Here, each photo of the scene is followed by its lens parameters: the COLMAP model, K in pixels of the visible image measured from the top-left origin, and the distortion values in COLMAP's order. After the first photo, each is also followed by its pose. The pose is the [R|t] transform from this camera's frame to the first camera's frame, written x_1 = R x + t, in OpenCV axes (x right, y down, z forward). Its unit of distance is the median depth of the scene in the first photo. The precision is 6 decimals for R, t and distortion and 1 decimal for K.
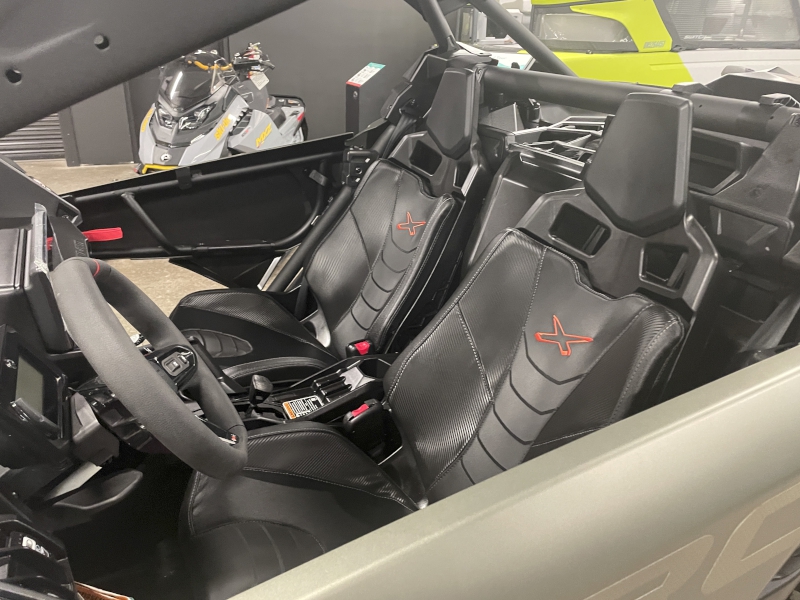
lens RADIAL K [[607.7, 0, 400.0], [0, 607.7, 300.0], [0, 0, 1]] dist [0.076373, -0.099375]
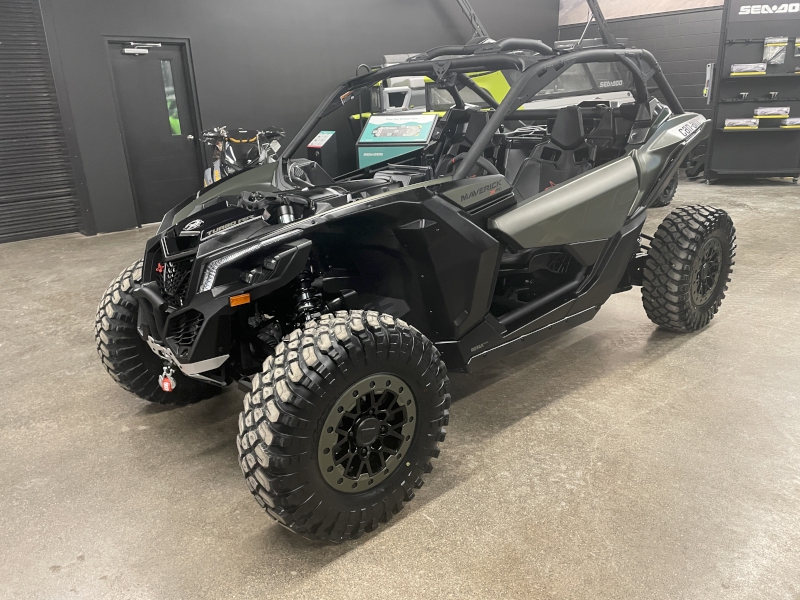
lens RADIAL K [[601.9, 0, 410.5], [0, 601.9, 303.5], [0, 0, 1]] dist [0.094283, -0.119458]
pose [[0.958395, -0.166428, 0.231908, -0.251891], [0.188615, 0.979038, -0.076874, 0.149382], [-0.214253, 0.117416, 0.969695, -0.355228]]
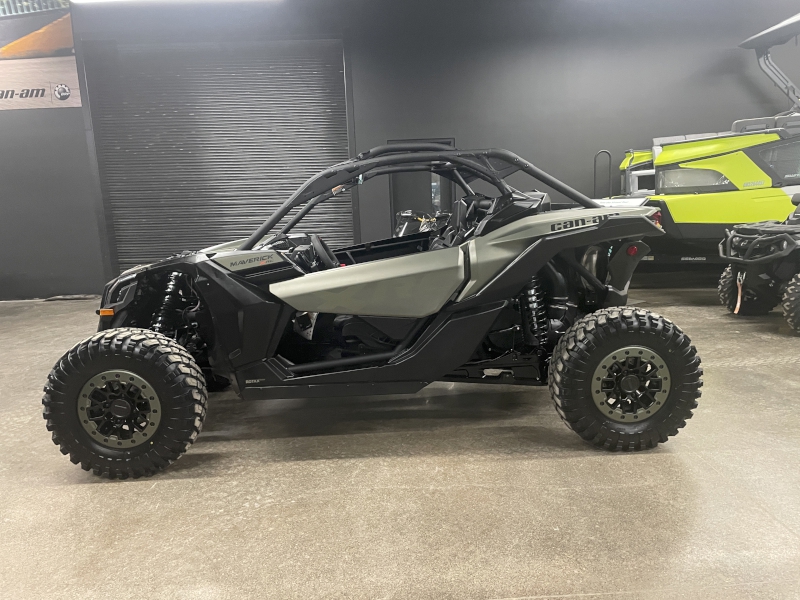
lens RADIAL K [[601.9, 0, 410.5], [0, 601.9, 303.5], [0, 0, 1]] dist [0.094283, -0.119458]
pose [[0.905304, -0.010775, -0.424627, 0.307855], [-0.095609, 0.968856, -0.228423, 0.205232], [0.413863, 0.247391, 0.876079, -0.390876]]
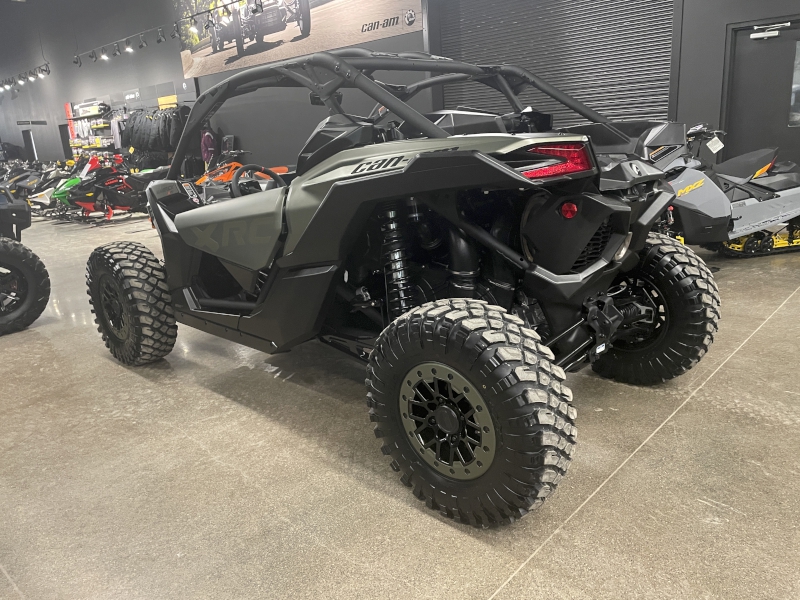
lens RADIAL K [[607.7, 0, 400.0], [0, 607.7, 300.0], [0, 0, 1]] dist [0.076373, -0.099375]
pose [[0.337493, 0.178089, -0.924328, 0.586399], [-0.313445, 0.947165, 0.068043, 0.032508], [0.887610, 0.266762, 0.375483, 0.060969]]
